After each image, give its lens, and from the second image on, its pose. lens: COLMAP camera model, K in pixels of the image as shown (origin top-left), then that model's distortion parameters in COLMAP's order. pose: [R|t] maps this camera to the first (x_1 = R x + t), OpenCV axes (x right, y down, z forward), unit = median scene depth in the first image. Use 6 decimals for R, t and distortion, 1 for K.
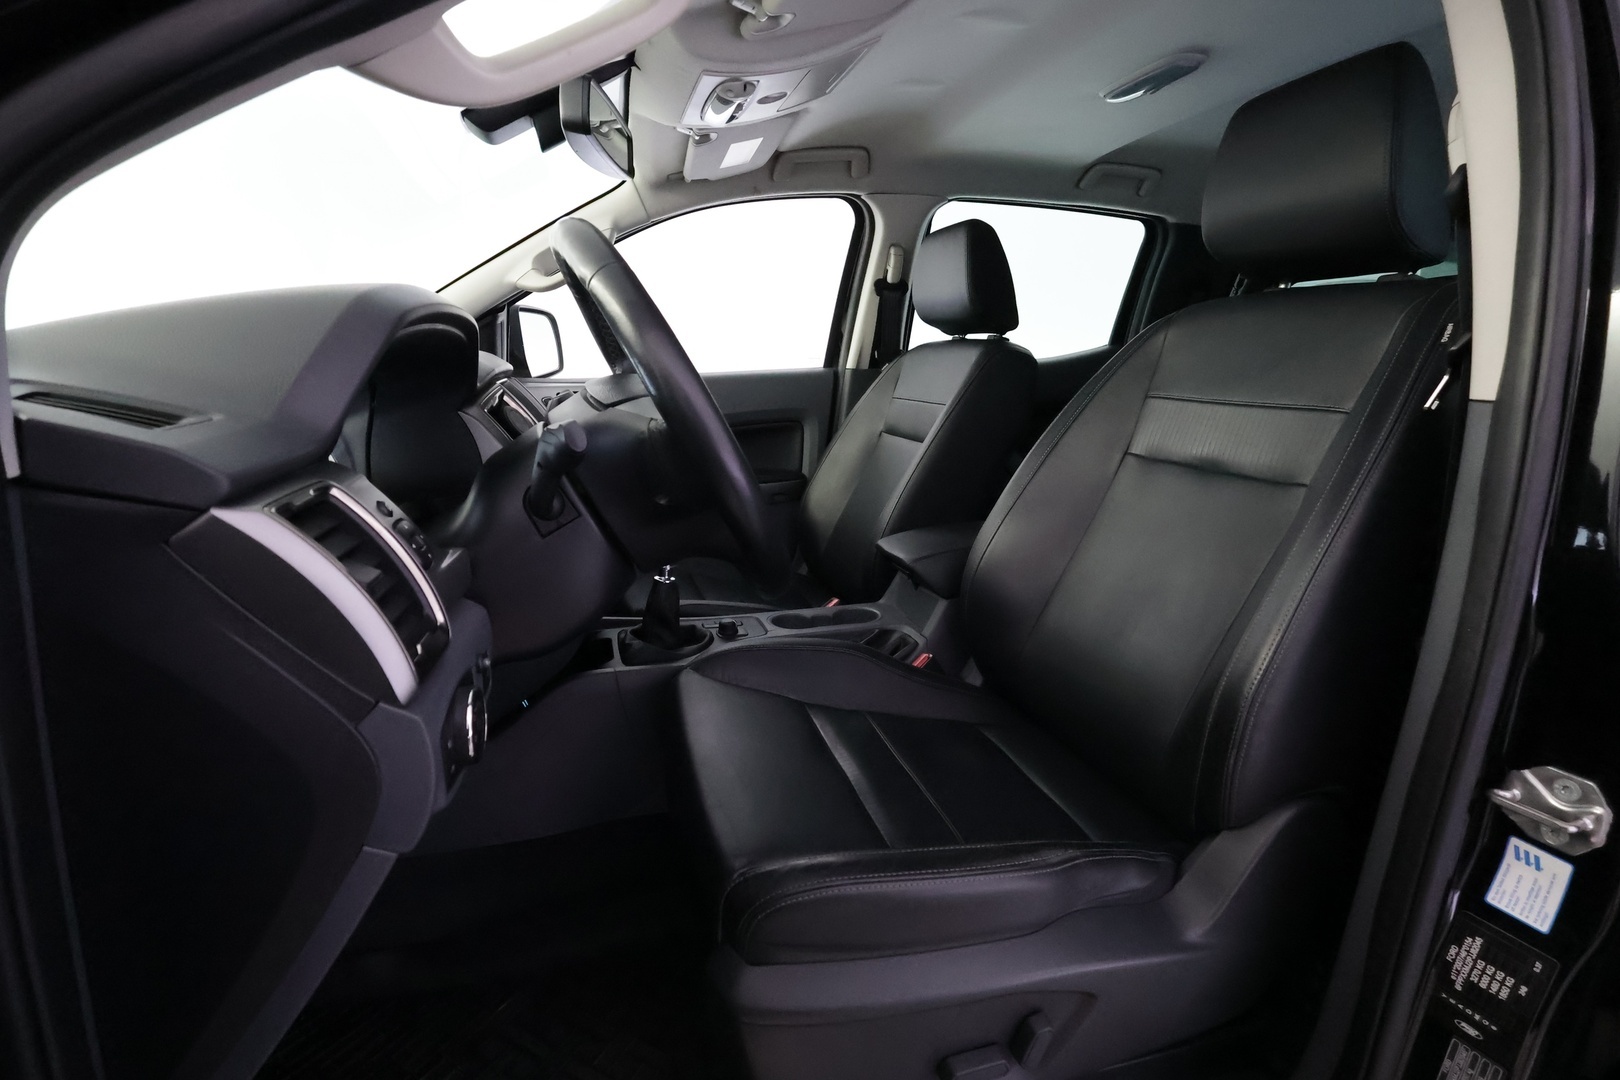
lens RADIAL K [[749.8, 0, 814.4], [0, 749.8, 539.6], [0, 0, 1]] dist [-0.001275, 0.000300]
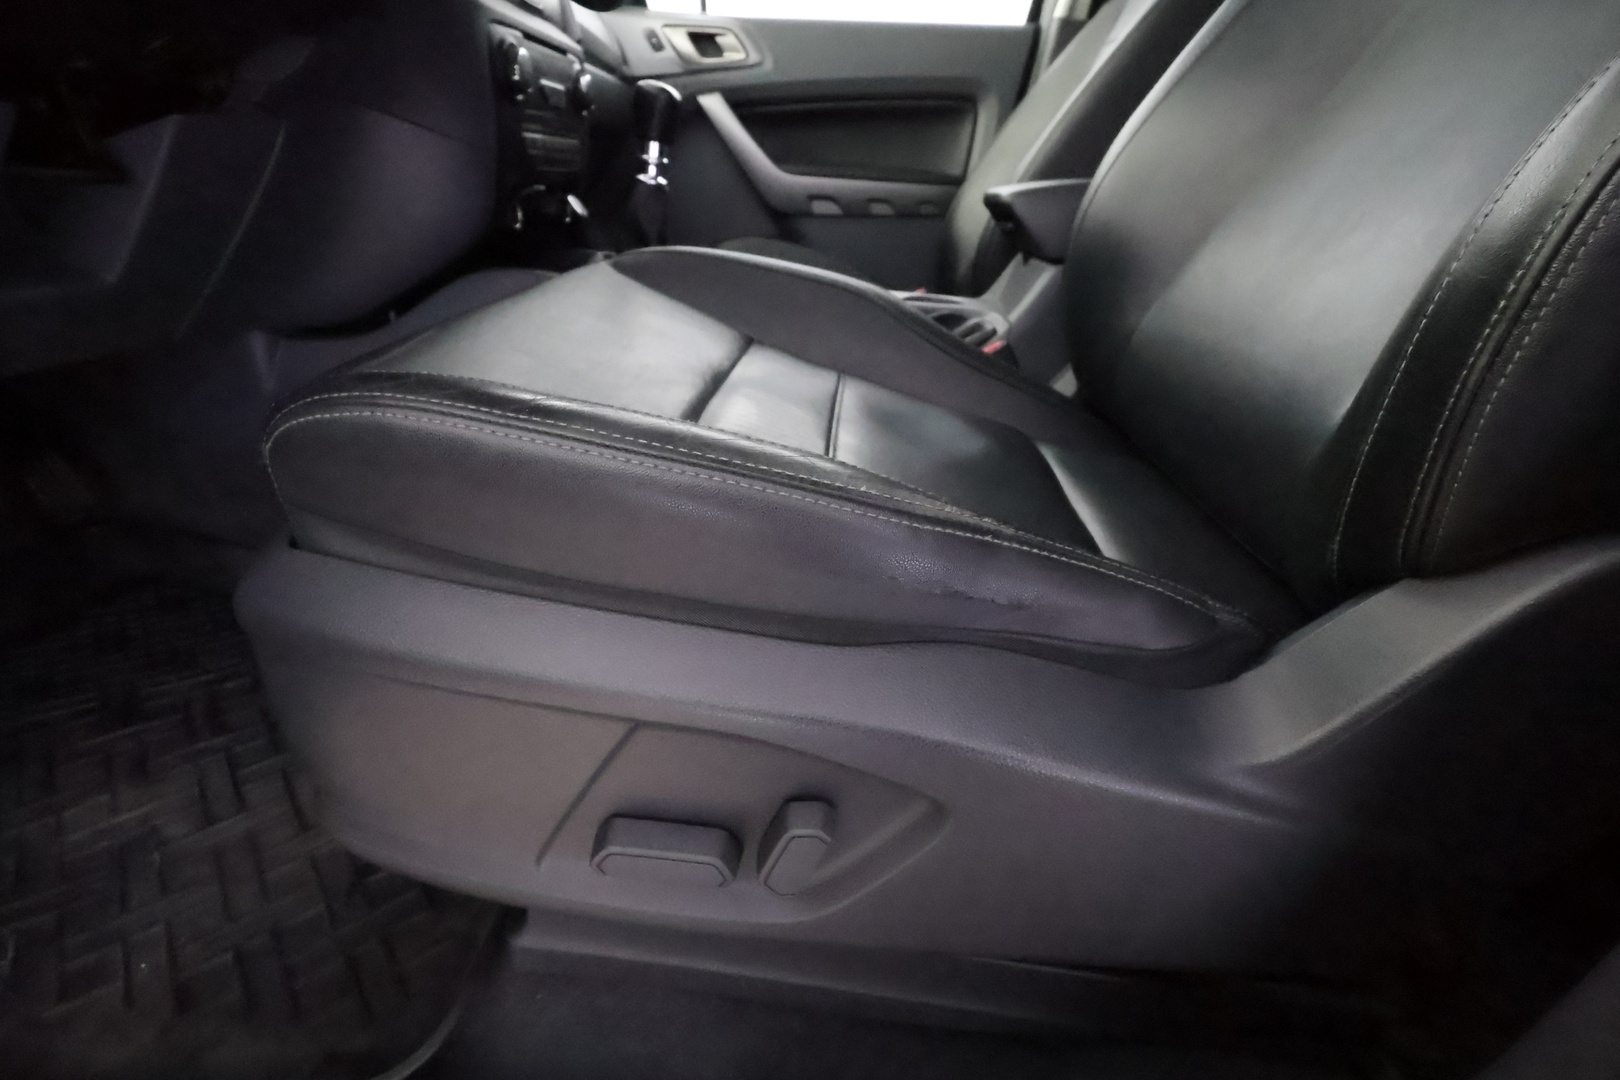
lens RADIAL K [[747.0, 0, 810.0], [0, 747.0, 540.0], [0, 0, 1]] dist [-0.003167, -0.000087]
pose [[0.934200, 0.211488, -0.287304, 0.277908], [-0.150790, 0.963944, 0.219260, 0.256689], [0.323316, -0.161510, 0.932406, 0.407075]]
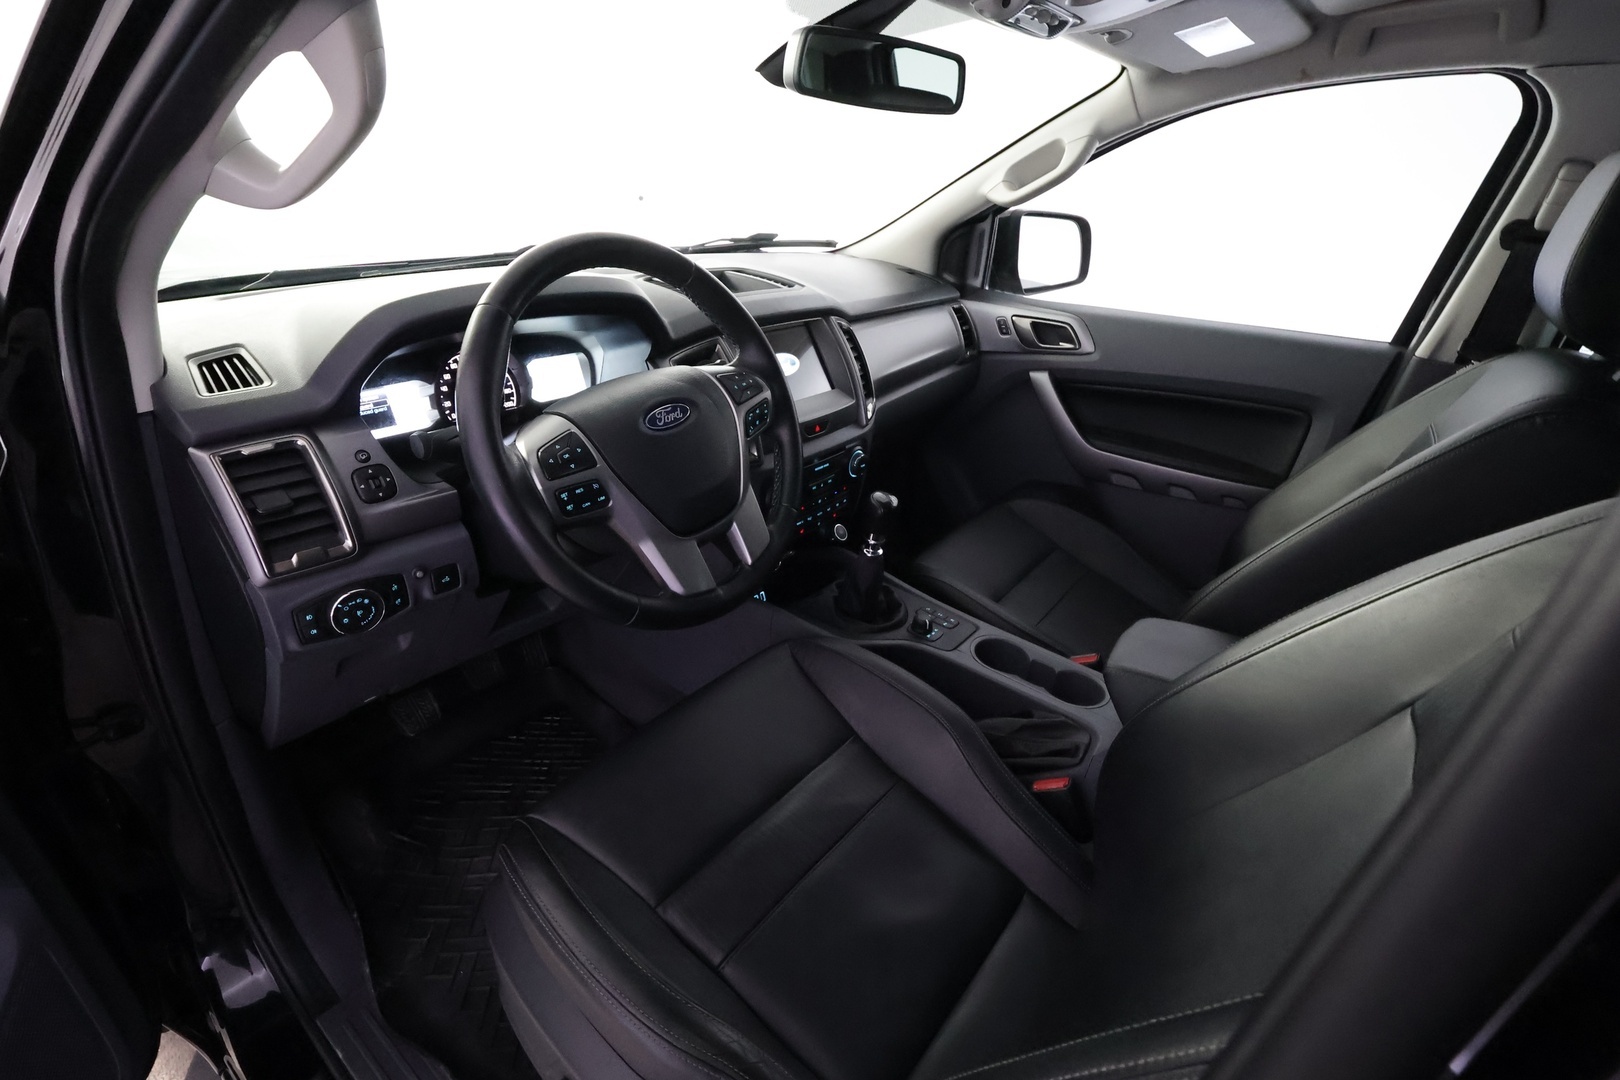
lens RADIAL K [[747.0, 0, 810.0], [0, 747.0, 540.0], [0, 0, 1]] dist [-0.003167, -0.000087]
pose [[0.564289, 0.406774, -0.718410, 0.569830], [-0.258416, 0.913491, 0.314253, -0.310067], [0.784091, 0.008319, 0.620590, 0.406376]]
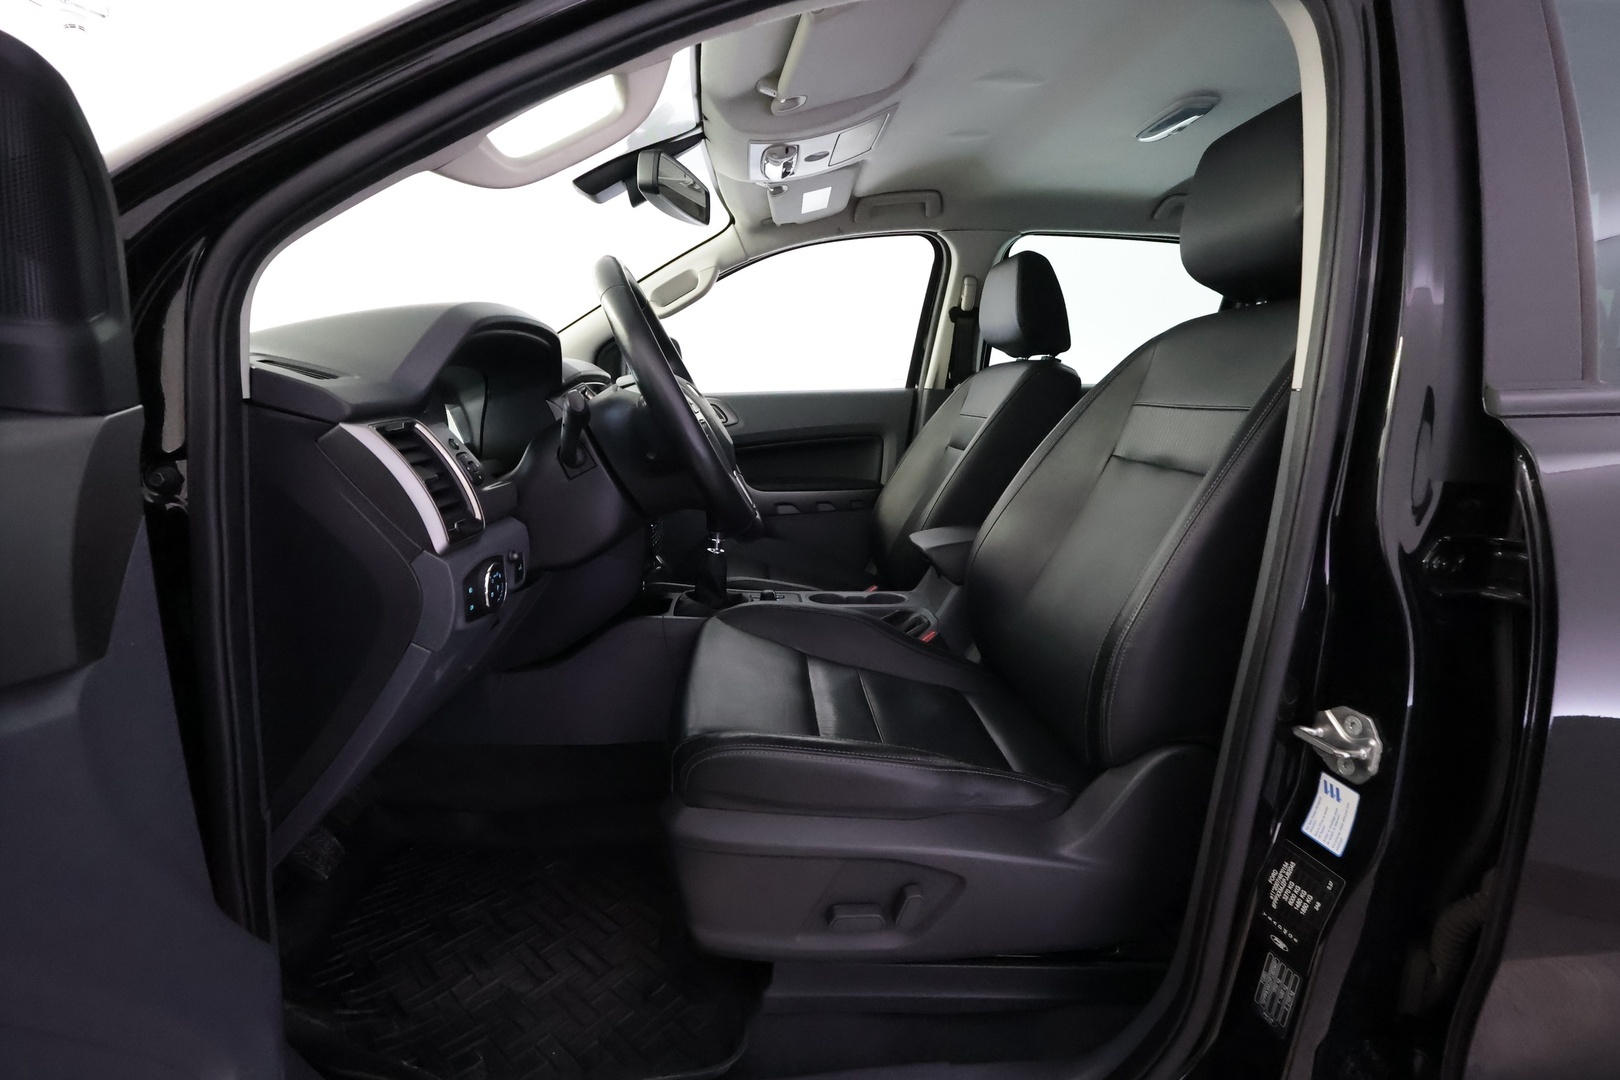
lens RADIAL K [[747.0, 0, 810.0], [0, 747.0, 540.0], [0, 0, 1]] dist [-0.003167, -0.000087]
pose [[0.976206, 0.054872, -0.209790, 0.249710], [-0.063891, 0.997291, -0.036453, 0.086951], [0.207221, 0.048989, 0.977067, -0.177486]]
